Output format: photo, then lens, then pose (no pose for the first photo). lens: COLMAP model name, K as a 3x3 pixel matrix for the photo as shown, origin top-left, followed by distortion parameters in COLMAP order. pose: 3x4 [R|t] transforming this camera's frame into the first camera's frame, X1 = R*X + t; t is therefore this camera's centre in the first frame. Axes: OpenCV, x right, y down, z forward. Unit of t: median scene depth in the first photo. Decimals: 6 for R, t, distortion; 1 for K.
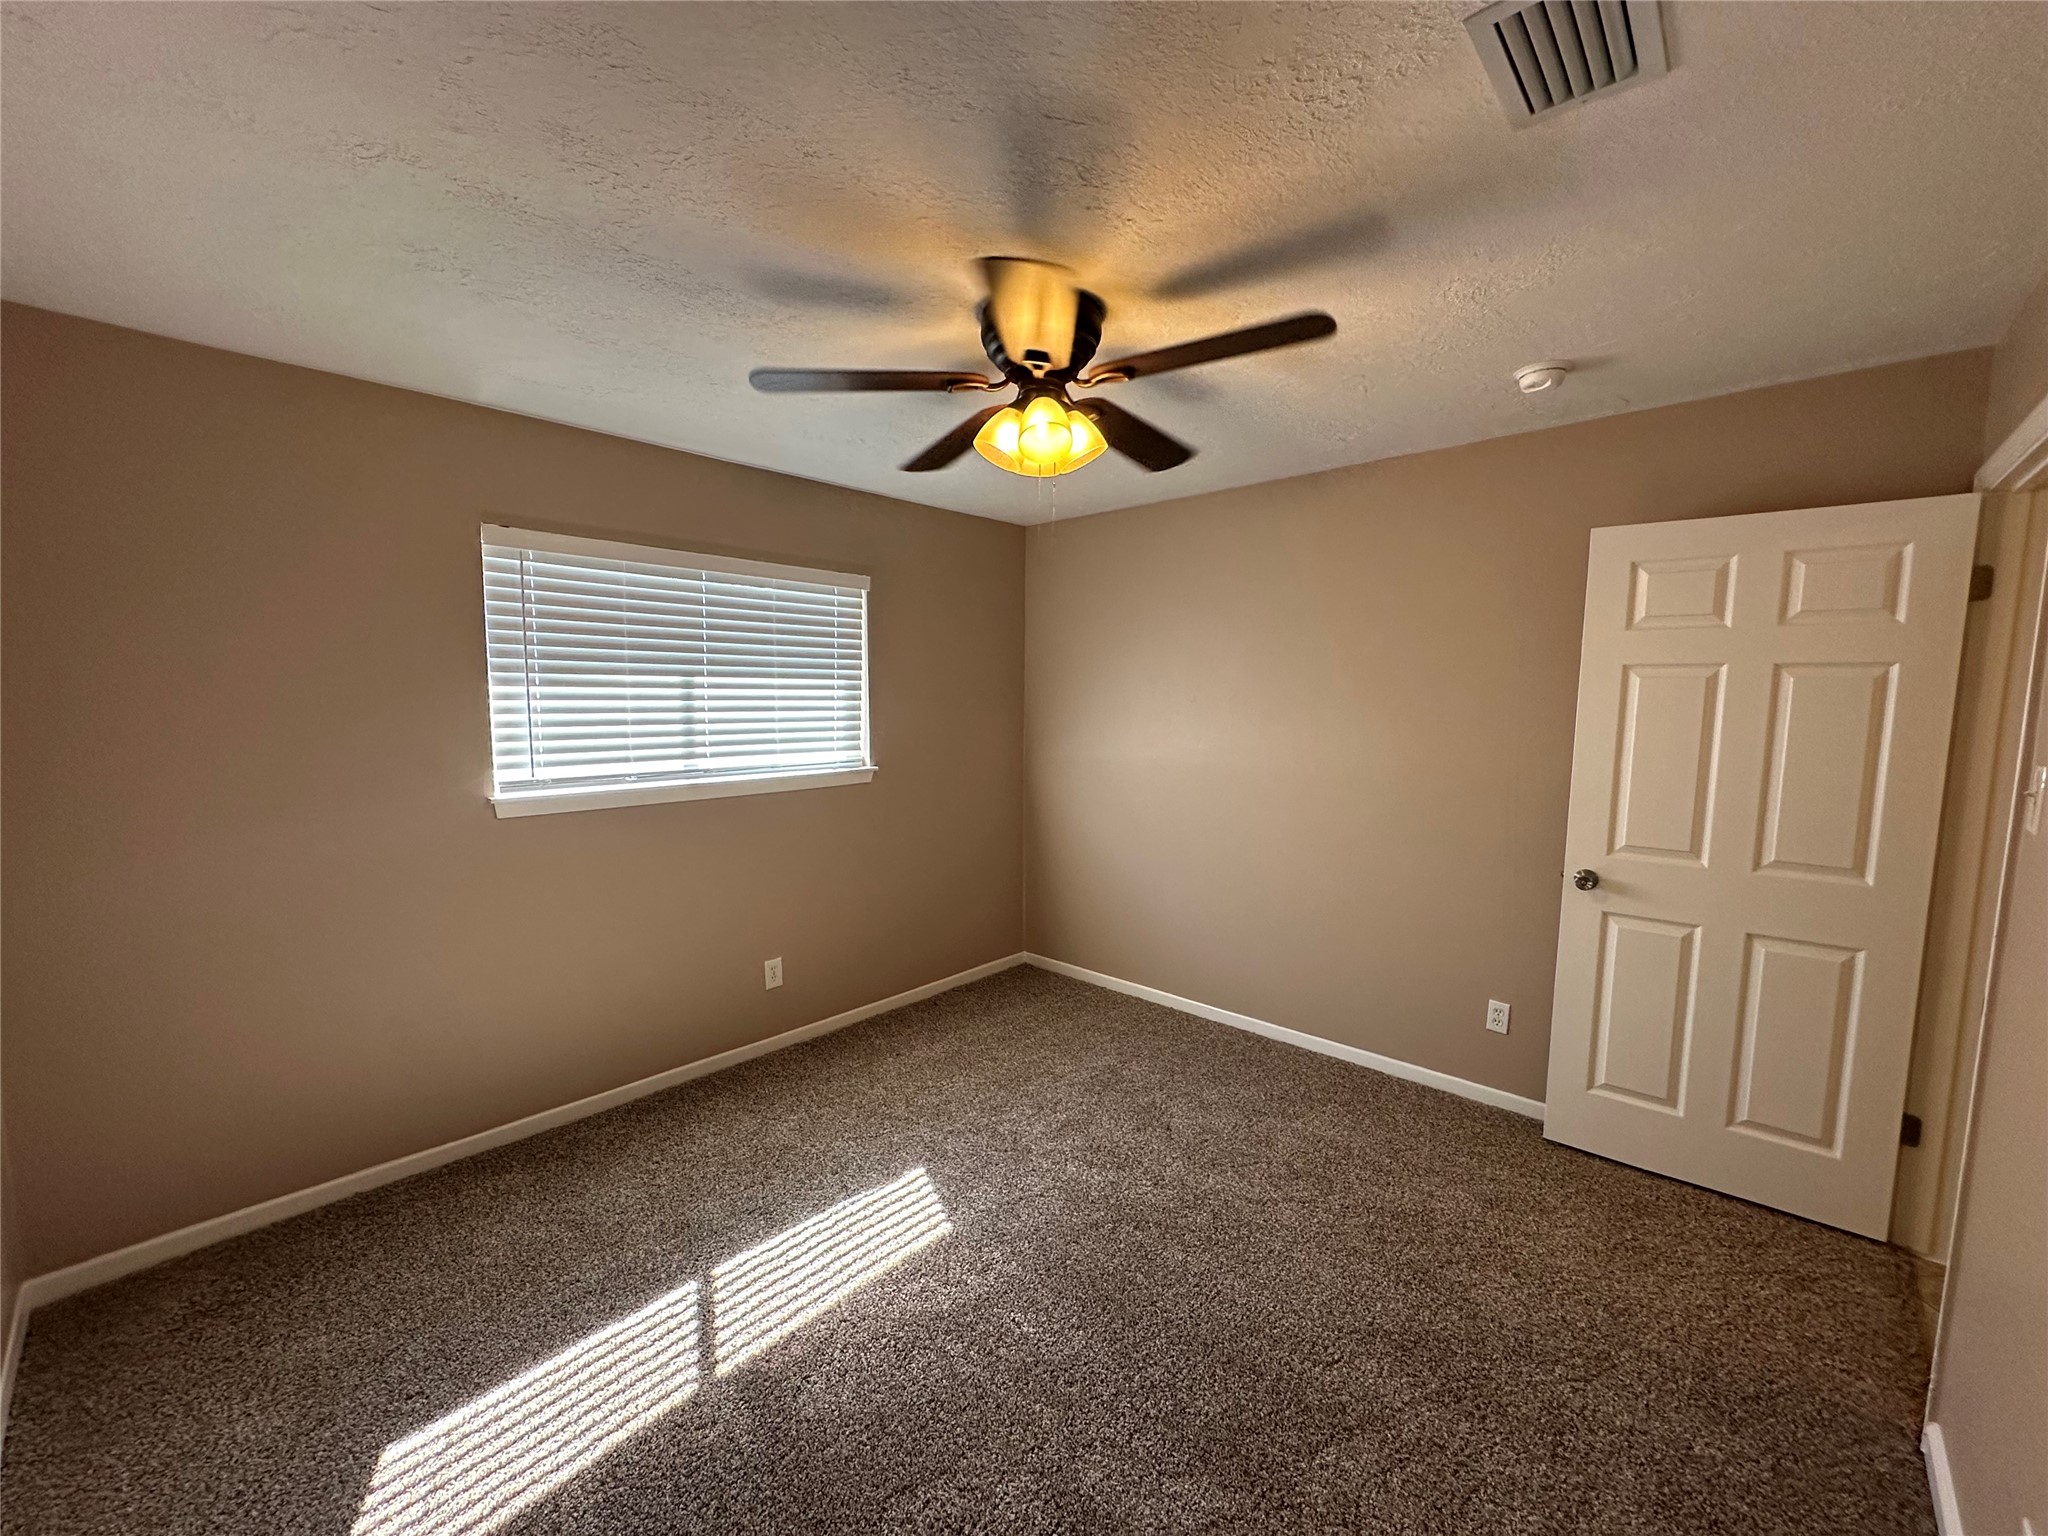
lens RADIAL K [[818.5, 0, 1025.3], [0, 818.5, 770.3], [0, 0, 1]] dist [-0.001919, -0.000250]
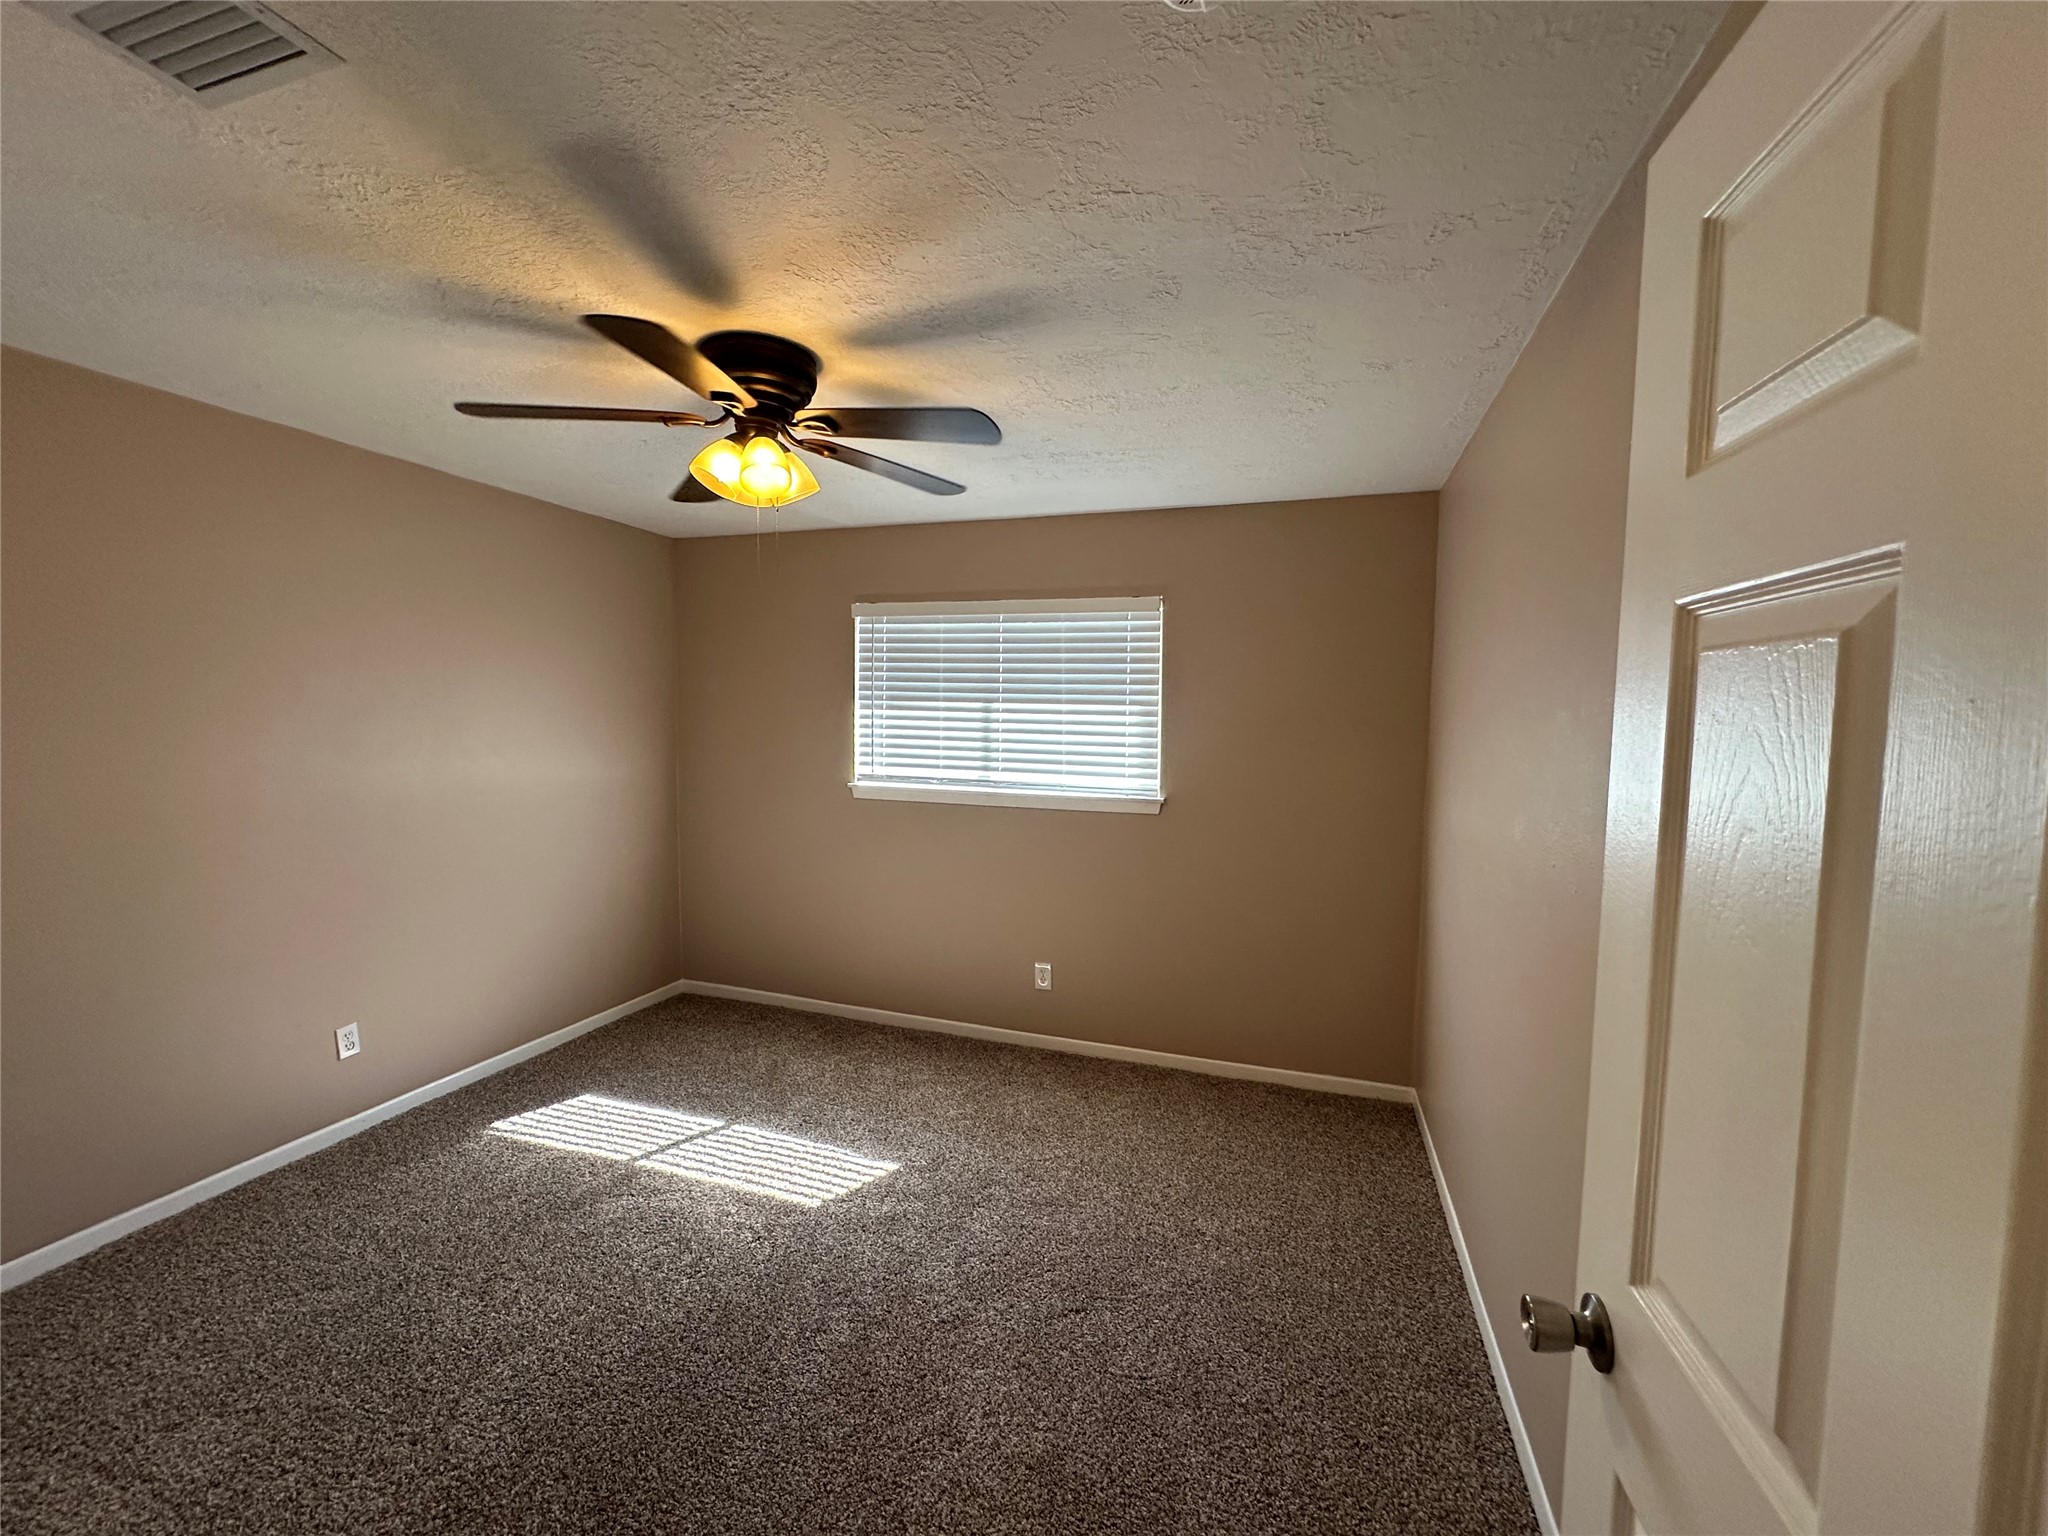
lens RADIAL K [[818.5, 0, 1025.3], [0, 818.5, 770.3], [0, 0, 1]] dist [-0.001919, -0.000250]
pose [[0.409642, 0.065604, -0.909885, 0.714960], [-0.103615, 0.994302, 0.025042, -0.051544], [0.906343, 0.084019, 0.414105, 0.557477]]
